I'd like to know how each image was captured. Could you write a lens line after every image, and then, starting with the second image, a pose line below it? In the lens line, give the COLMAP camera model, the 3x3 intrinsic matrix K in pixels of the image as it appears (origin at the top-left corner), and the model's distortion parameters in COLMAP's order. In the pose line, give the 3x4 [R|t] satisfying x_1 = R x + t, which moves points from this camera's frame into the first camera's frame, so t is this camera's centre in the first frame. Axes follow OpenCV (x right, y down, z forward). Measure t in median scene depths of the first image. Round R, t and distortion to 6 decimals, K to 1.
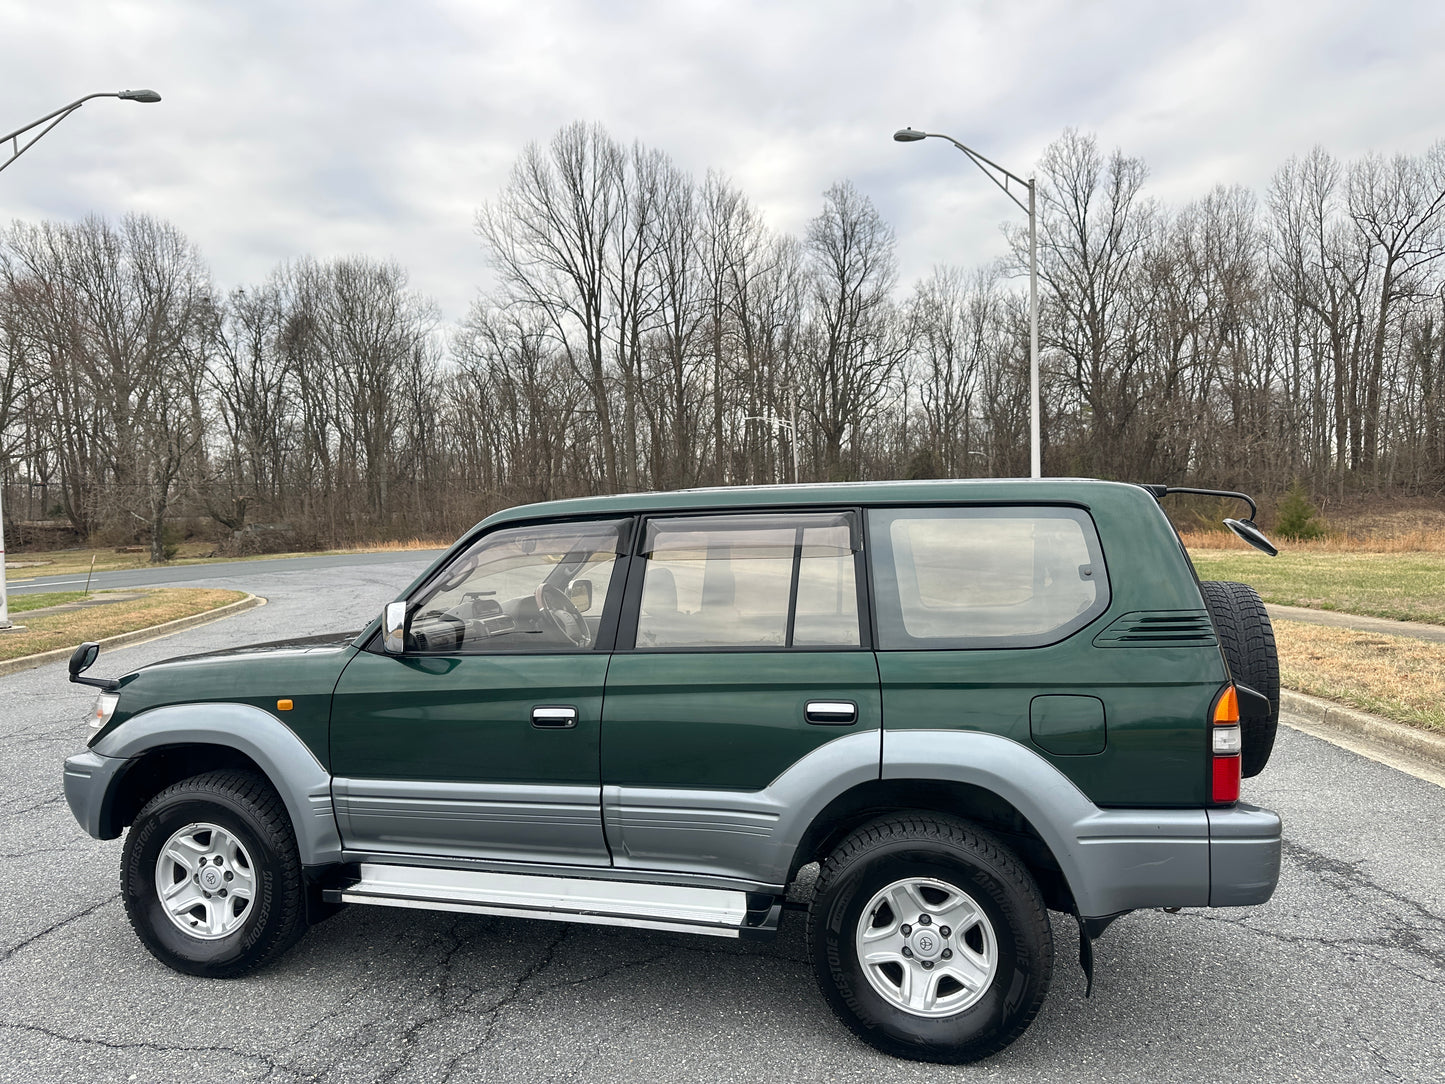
lens RADIAL K [[1052.8, 0, 734.8], [0, 1052.8, 552.3], [0, 0, 1]] dist [0.094784, -0.140982]
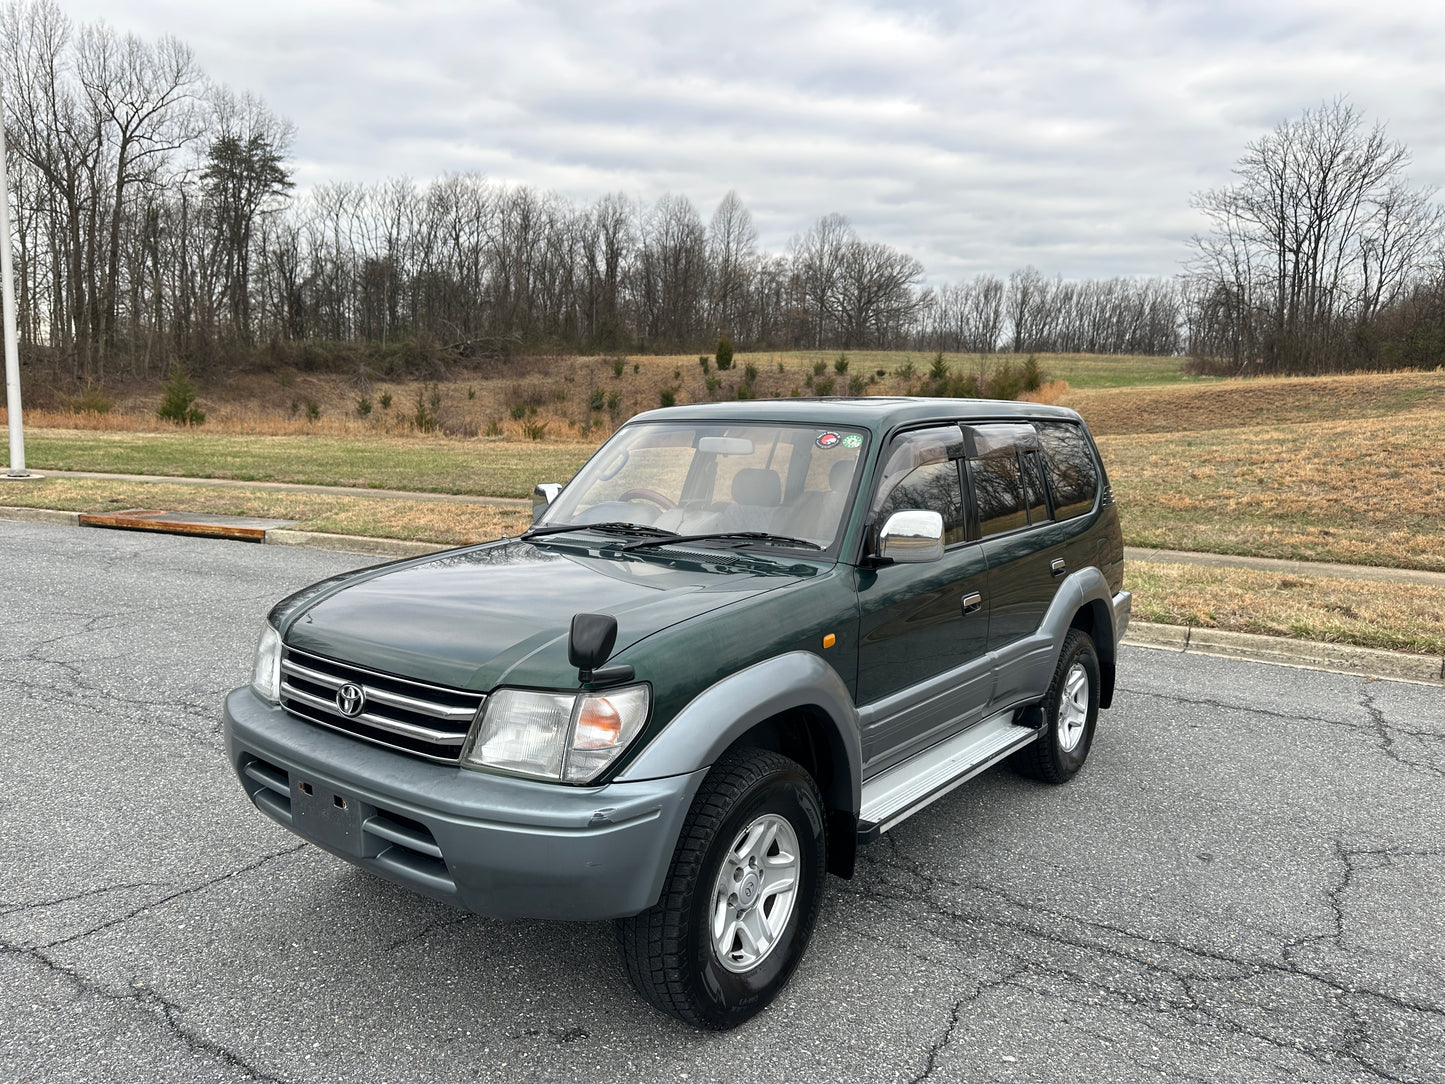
lens RADIAL K [[1052.3, 0, 740.5], [0, 1052.3, 538.3], [0, 0, 1]] dist [0.106525, -0.148609]
pose [[0.366484, -0.085130, 0.926522, -0.128681], [-0.007194, 0.995516, 0.094314, -0.001838], [-0.930396, -0.041230, 0.364229, 0.080851]]
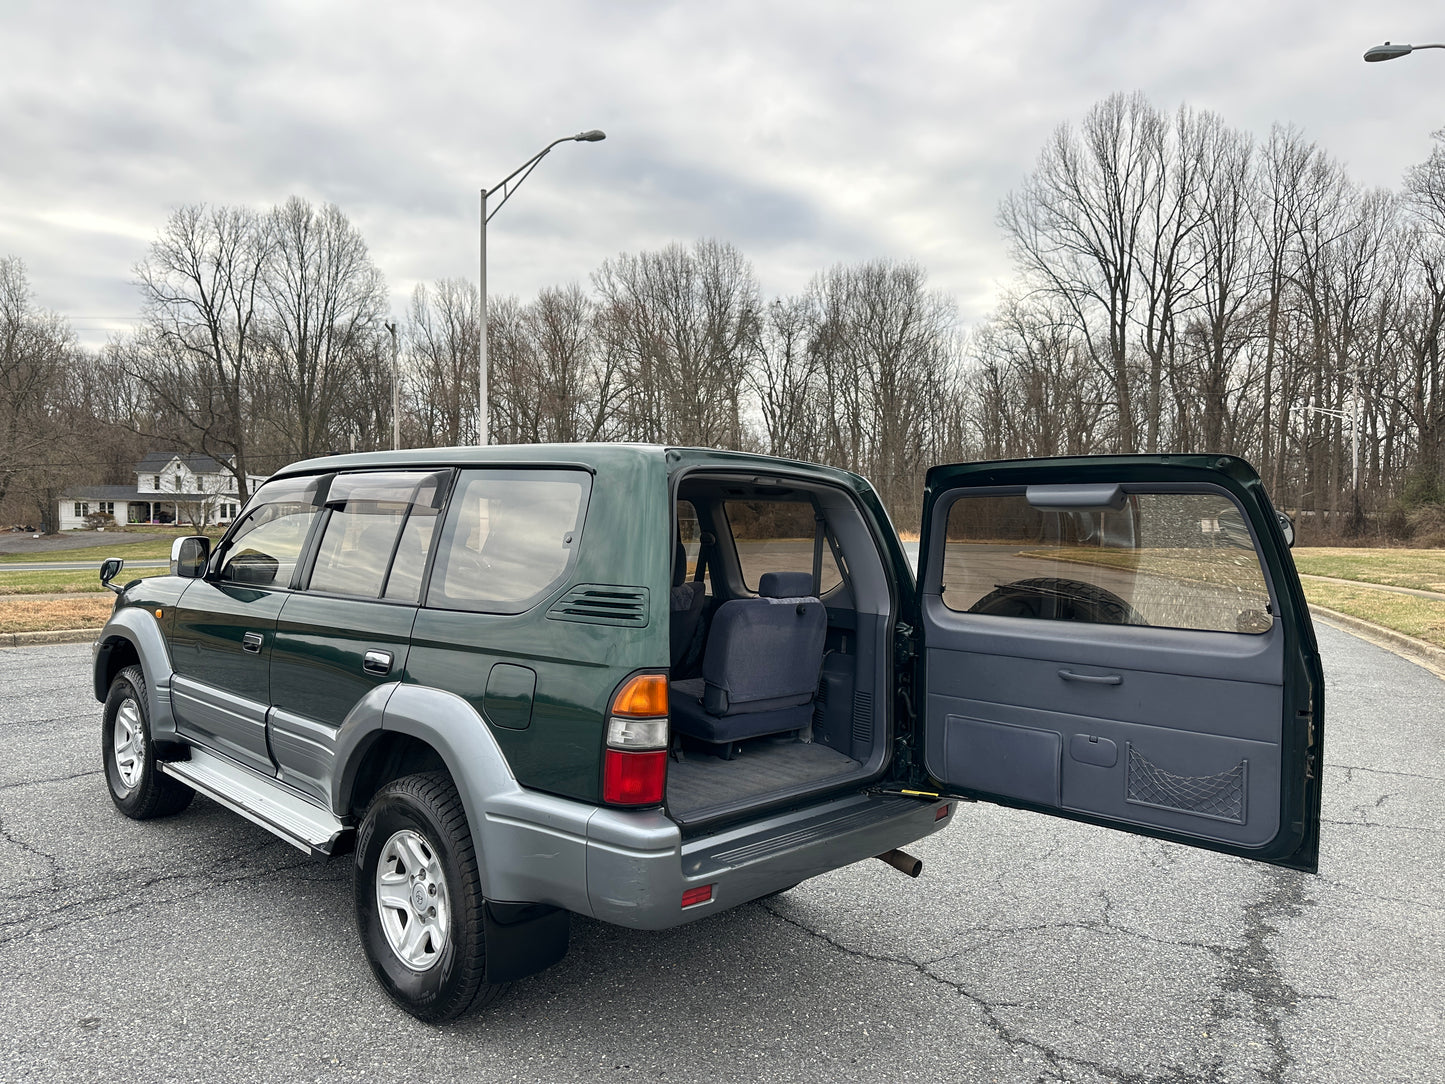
lens RADIAL K [[1052.8, 0, 734.8], [0, 1052.8, 552.3], [0, 0, 1]] dist [0.094784, -0.140982]
pose [[0.857406, 0.058019, -0.511360, 0.087099], [-0.056257, 0.998237, 0.018934, 0.000414], [0.511557, 0.012533, 0.859158, 0.025986]]
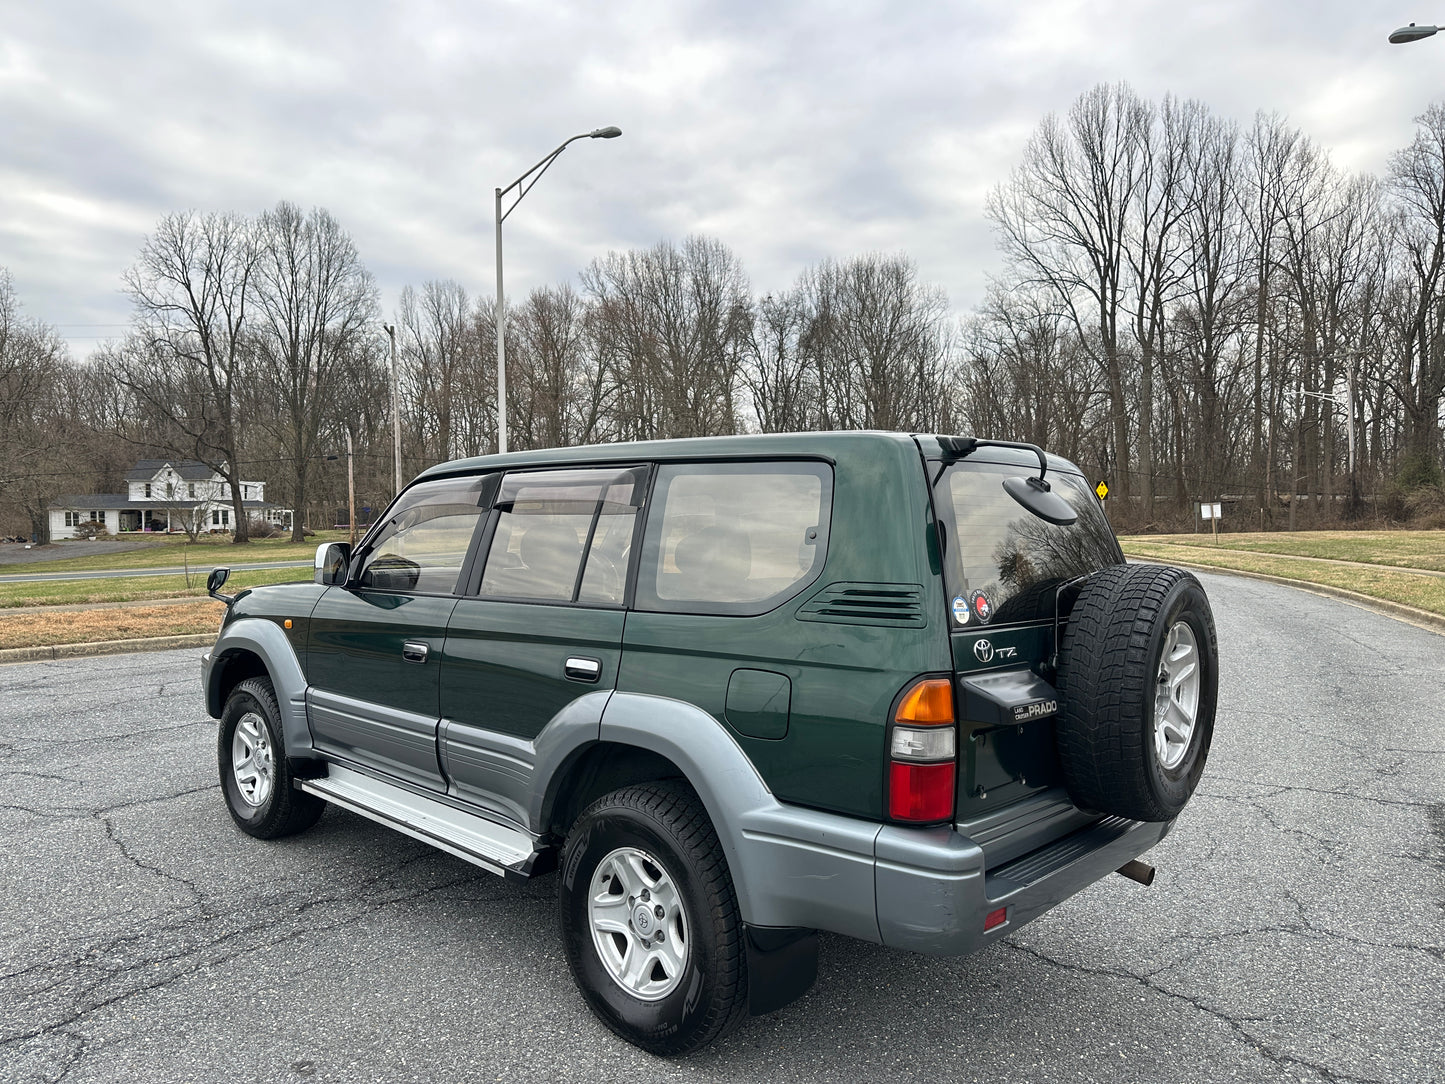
lens RADIAL K [[1046.9, 0, 722.5], [0, 1046.9, 542.0], [0, 0, 1]] dist [0.093843, -0.135493]
pose [[0.863340, 0.036950, -0.503268, 0.065420], [-0.035415, 0.999293, 0.012615, 0.001500], [0.503378, 0.006932, 0.864039, 0.020395]]
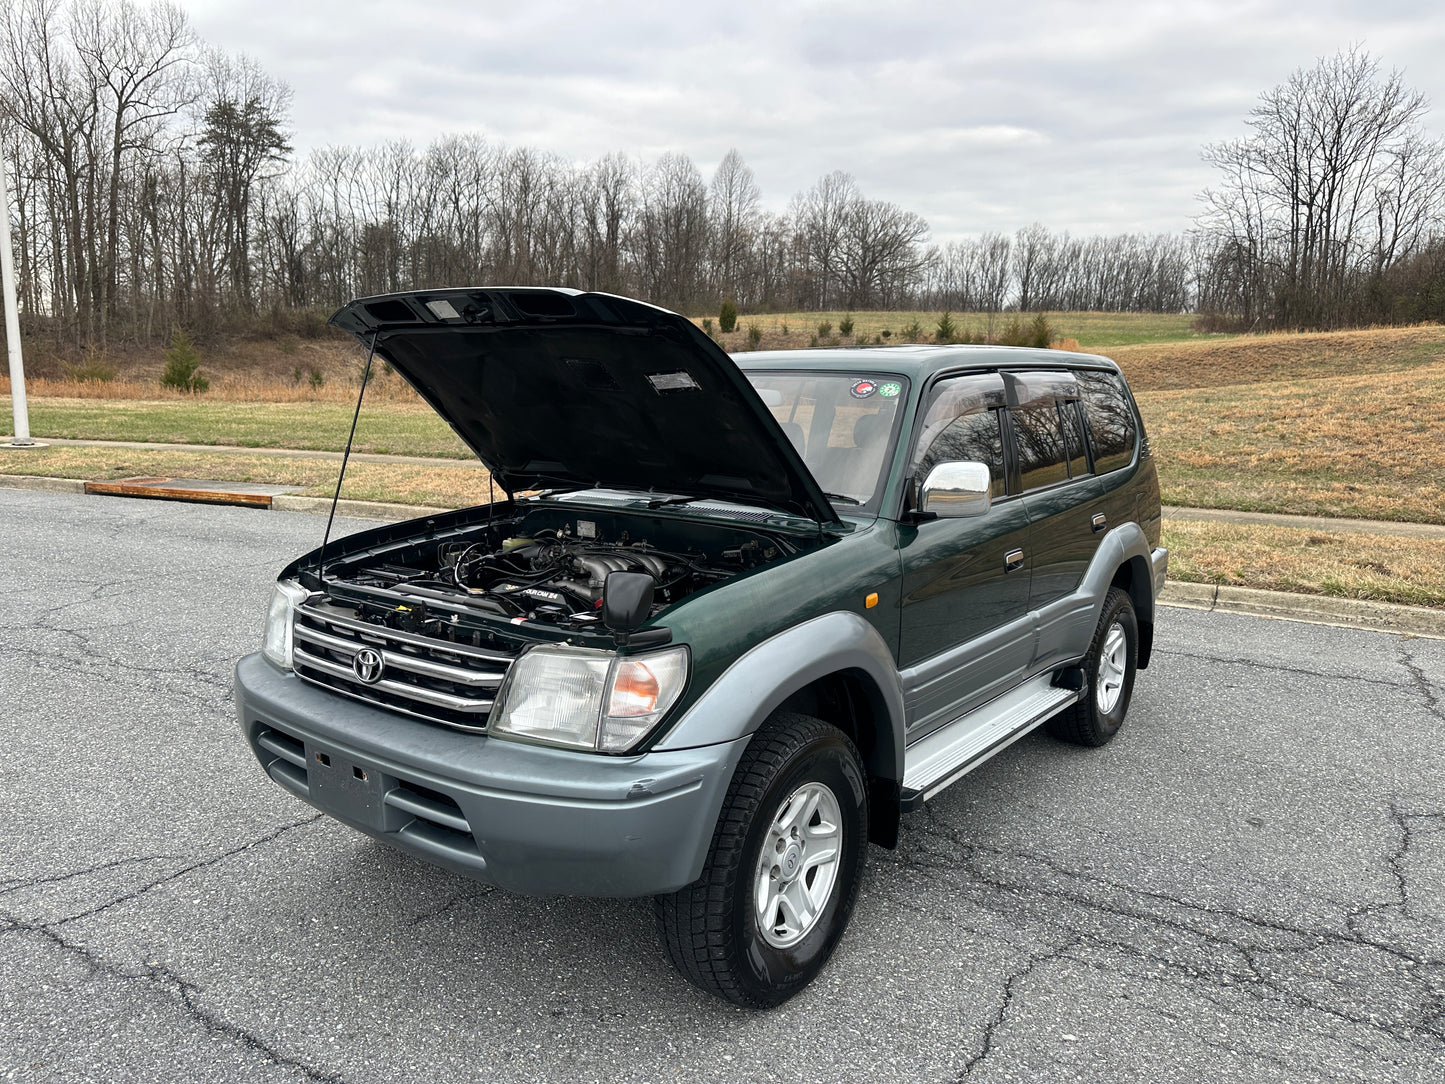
lens RADIAL K [[1051.9, 0, 729.5], [0, 1051.9, 539.7], [0, 0, 1]] dist [0.100142, -0.135057]
pose [[0.377847, -0.120061, 0.918051, -0.124728], [0.003878, 0.991753, 0.128104, -0.000379], [-0.925860, -0.044844, 0.375197, 0.085185]]
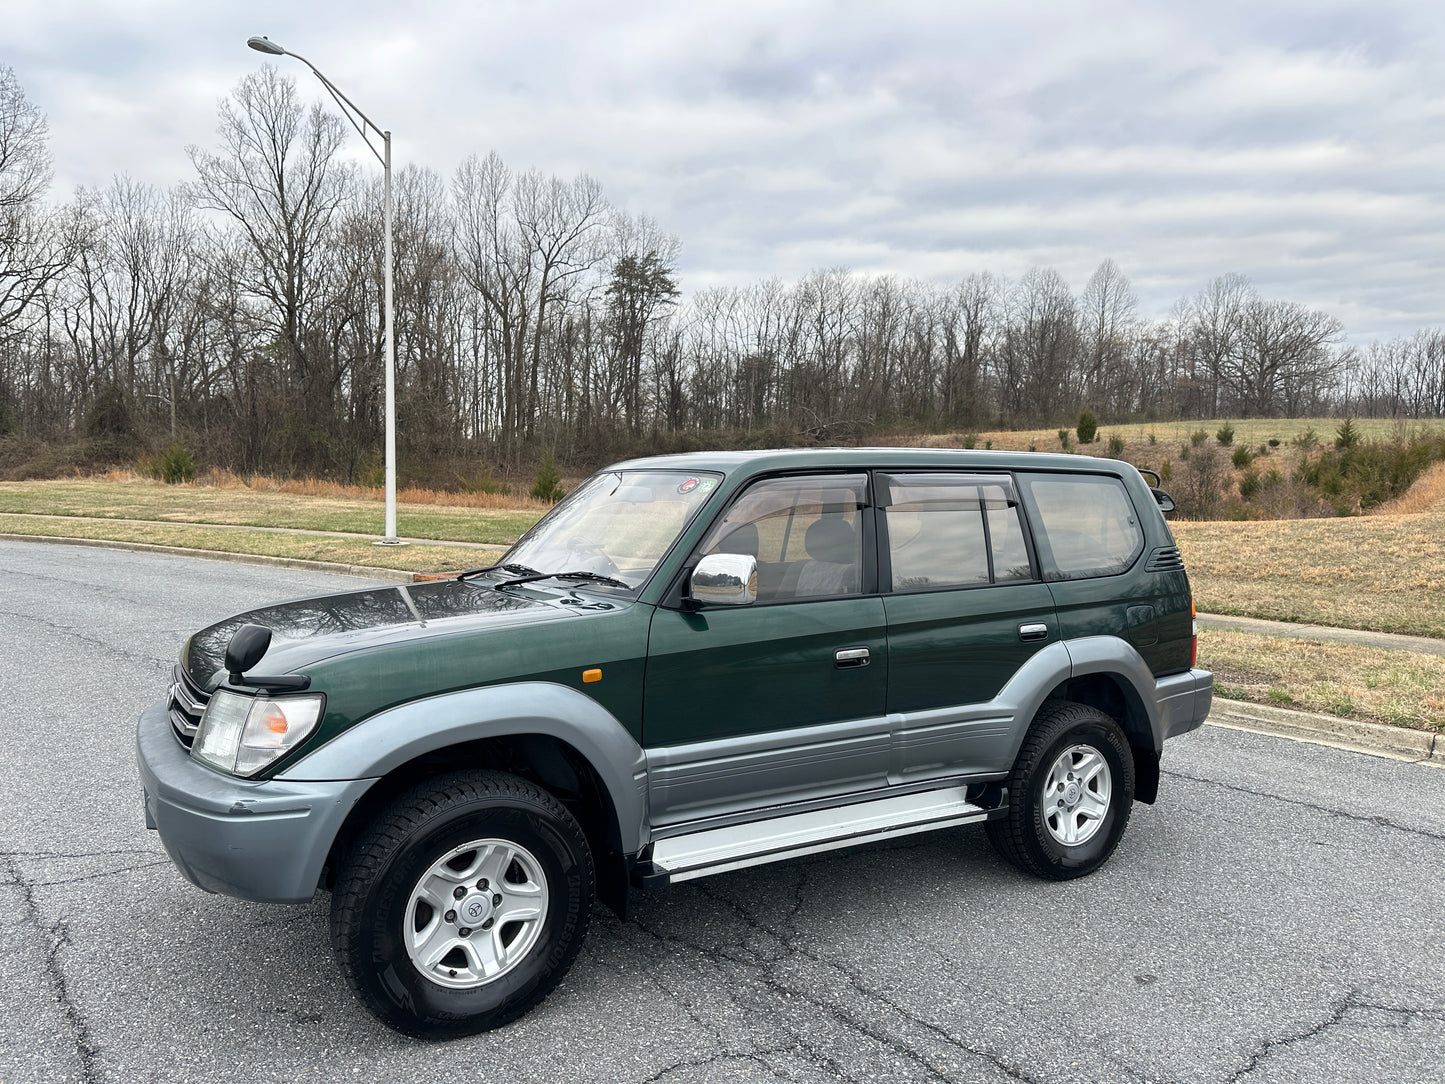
lens RADIAL K [[1052.8, 0, 734.8], [0, 1052.8, 552.3], [0, 0, 1]] dist [0.094784, -0.140982]
pose [[0.684046, -0.019086, 0.729189, -0.101673], [-0.007633, 0.999416, 0.033320, 0.001463], [-0.729398, -0.028358, 0.683501, 0.035952]]
